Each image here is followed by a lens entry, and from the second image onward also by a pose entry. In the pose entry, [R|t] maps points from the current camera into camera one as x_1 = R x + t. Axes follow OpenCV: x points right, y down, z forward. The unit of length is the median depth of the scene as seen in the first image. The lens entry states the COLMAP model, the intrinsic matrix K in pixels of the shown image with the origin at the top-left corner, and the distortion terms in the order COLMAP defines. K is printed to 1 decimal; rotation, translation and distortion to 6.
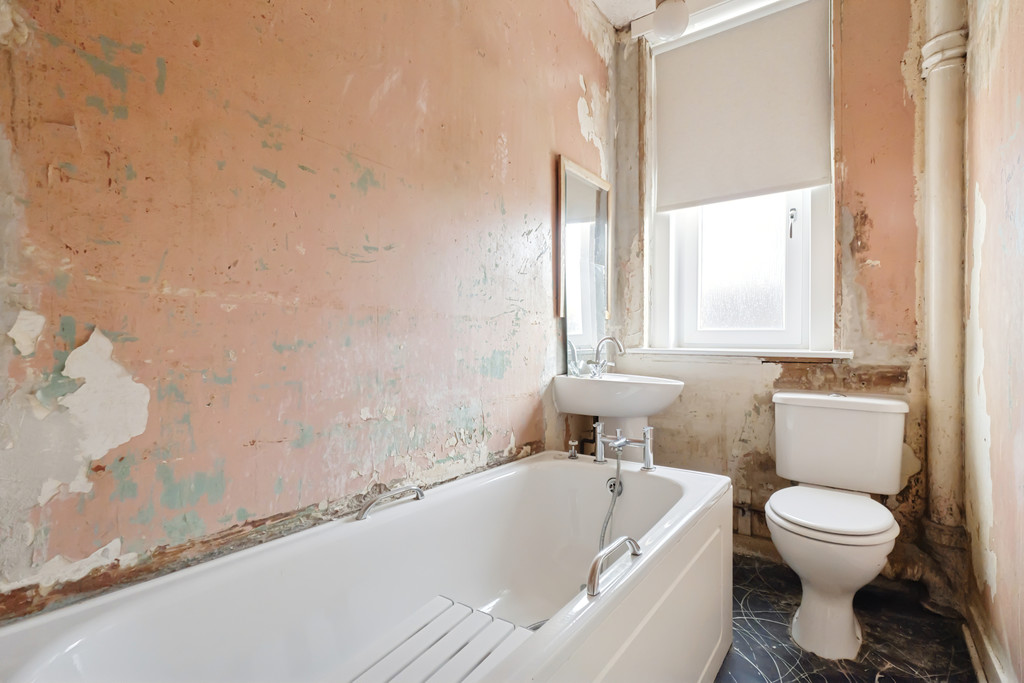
lens RADIAL K [[489.4, 0, 511.5], [0, 489.4, 344.1], [0, 0, 1]] dist [-0.000435, -0.000158]
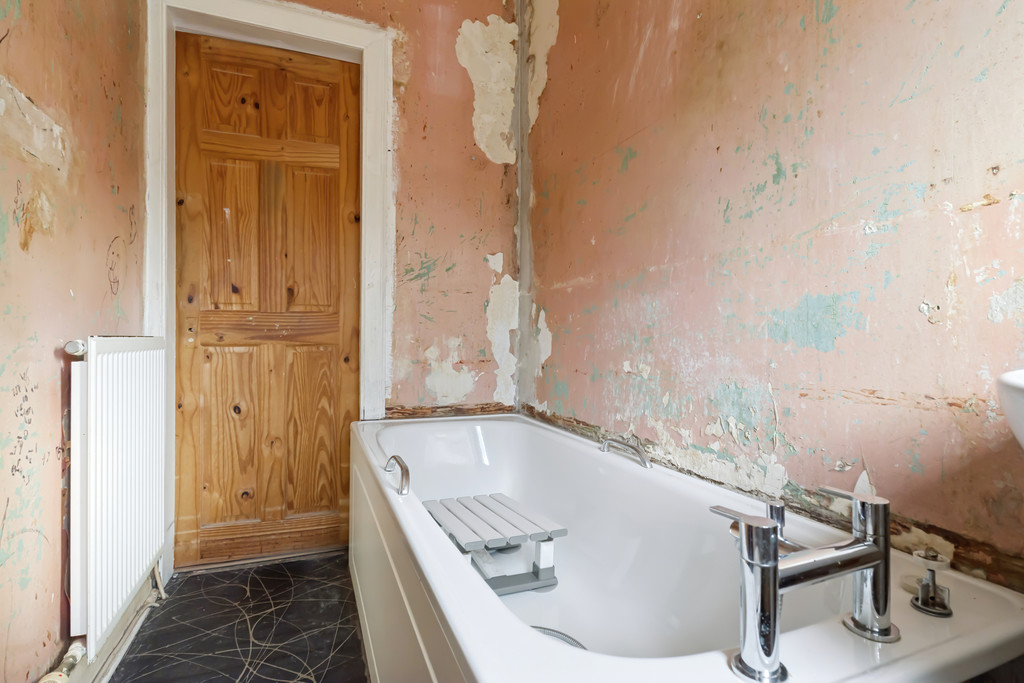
lens RADIAL K [[489.4, 0, 511.0], [0, 489.4, 342.3], [0, 0, 1]] dist [-0.000435, -0.000158]
pose [[-0.526146, -0.008241, -0.850354, 0.745138], [-0.010481, 0.999940, -0.003205, 0.087408], [0.850330, 0.007227, -0.526201, 1.284023]]
